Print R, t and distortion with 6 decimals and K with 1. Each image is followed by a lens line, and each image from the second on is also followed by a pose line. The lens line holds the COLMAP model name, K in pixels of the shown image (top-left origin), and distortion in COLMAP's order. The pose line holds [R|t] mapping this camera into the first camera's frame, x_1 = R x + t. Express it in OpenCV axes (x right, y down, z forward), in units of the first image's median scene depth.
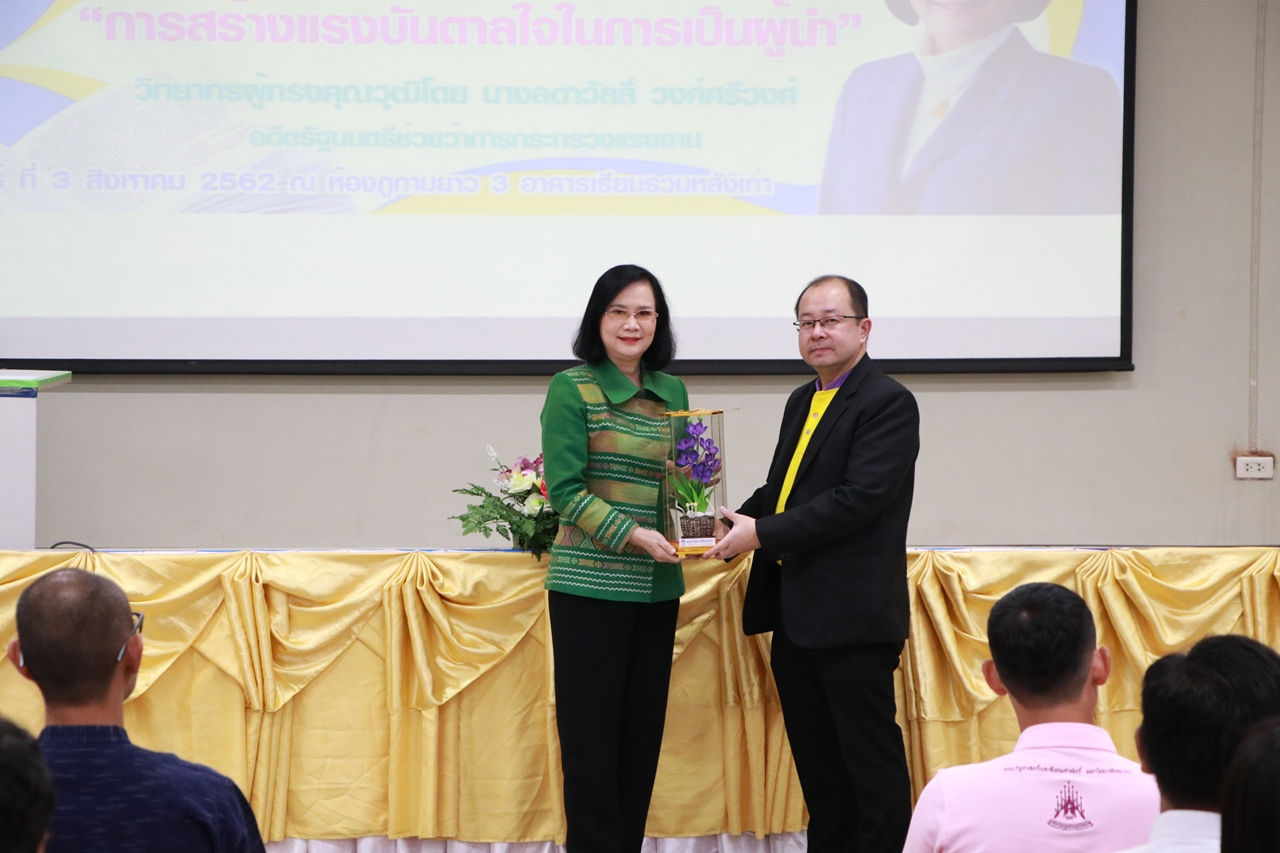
lens RADIAL K [[3797.3, 0, 640.0], [0, 3797.3, 426.5], [0, 0, 1]] dist [0.748314, 0.707921]
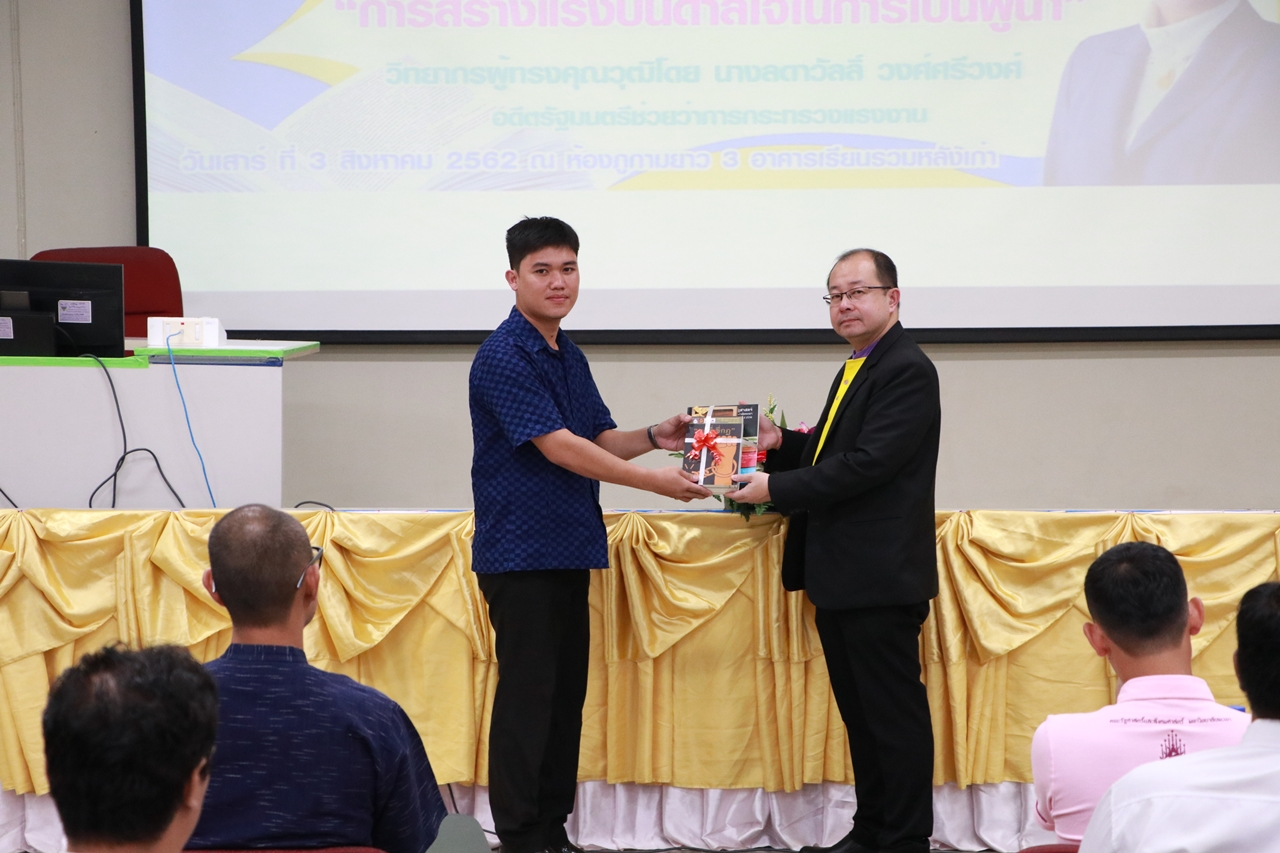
lens RADIAL K [[3797.3, 0, 640.0], [0, 3797.3, 426.5], [0, 0, 1]] dist [0.748314, 0.707921]
pose [[0.996765, -0.000171, -0.080370, 0.022369], [0.000826, 0.999967, 0.008117, 0.000526], [0.080366, -0.008157, 0.996732, -0.036486]]
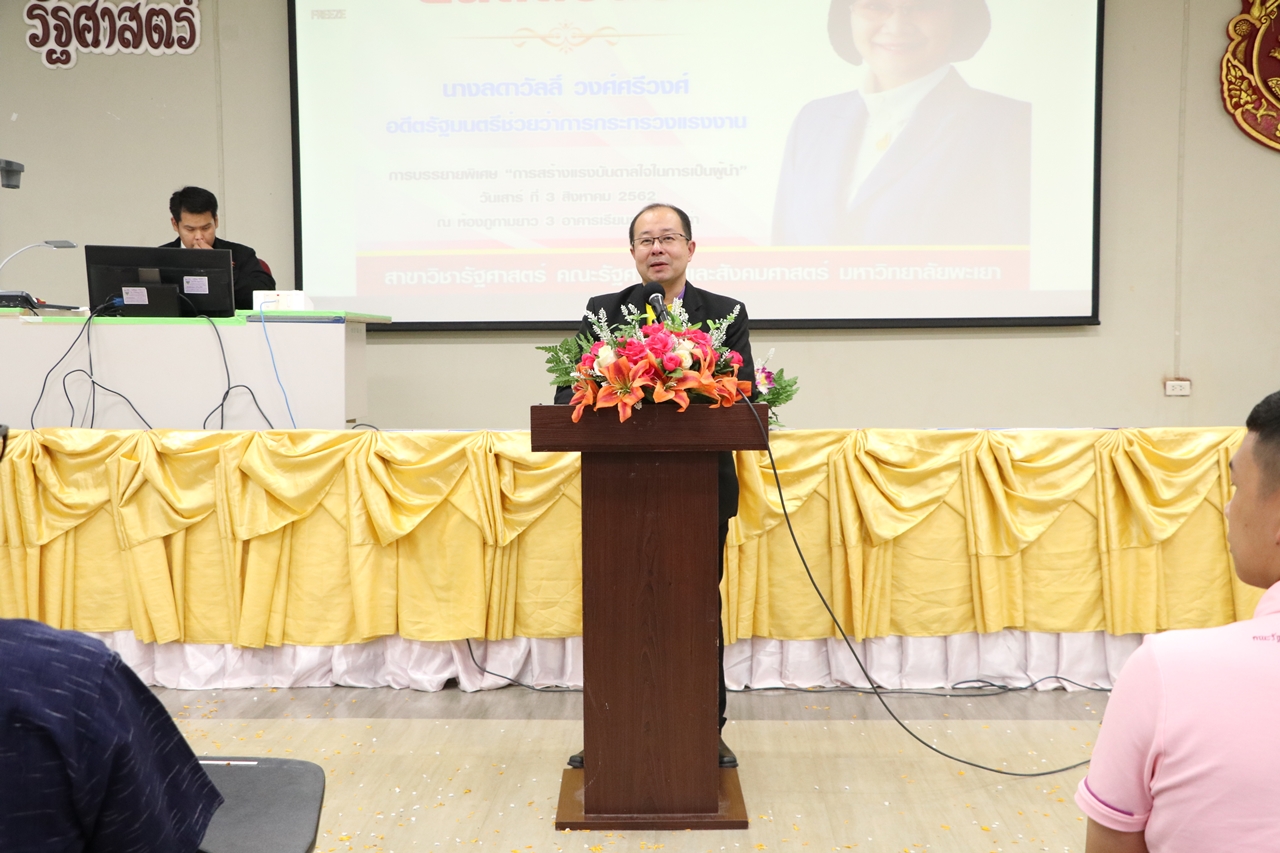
lens RADIAL K [[1673.3, 0, 661.7], [0, 1673.3, 429.0], [0, 0, 1]] dist [0.120591, 0.043092]
pose [[0.996998, -0.001683, -0.077404, 0.006306], [0.002200, 0.999976, 0.006601, 0.022544], [0.077391, -0.006752, 0.996978, 0.322299]]
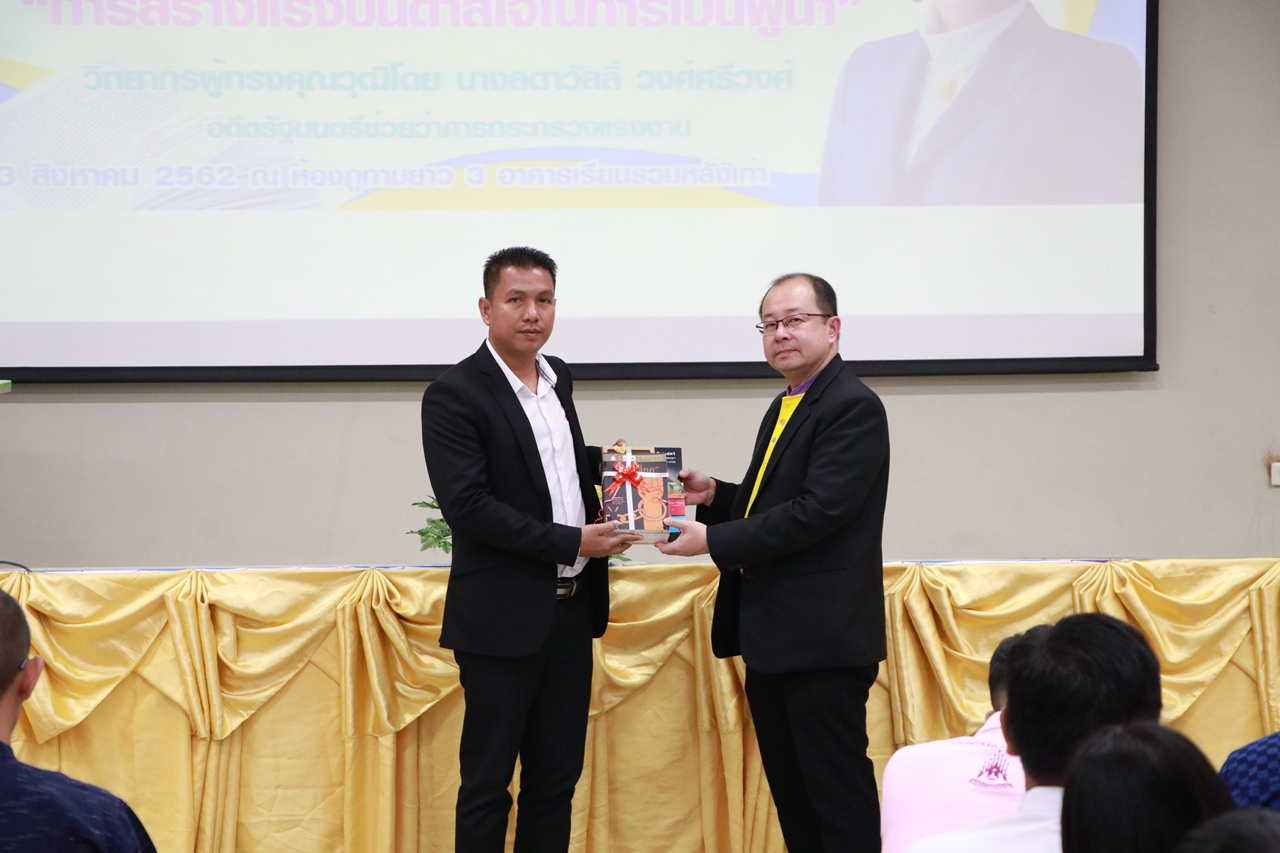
lens RADIAL K [[4215.1, 0, 632.7], [0, 4215.1, 437.3], [0, 0, 1]] dist [0.803130, 3.487375]
pose [[0.999826, -0.007516, -0.017053, 0.019182], [0.007520, 0.999972, 0.000135, 0.000530], [0.017052, -0.000263, 0.999855, -0.036634]]
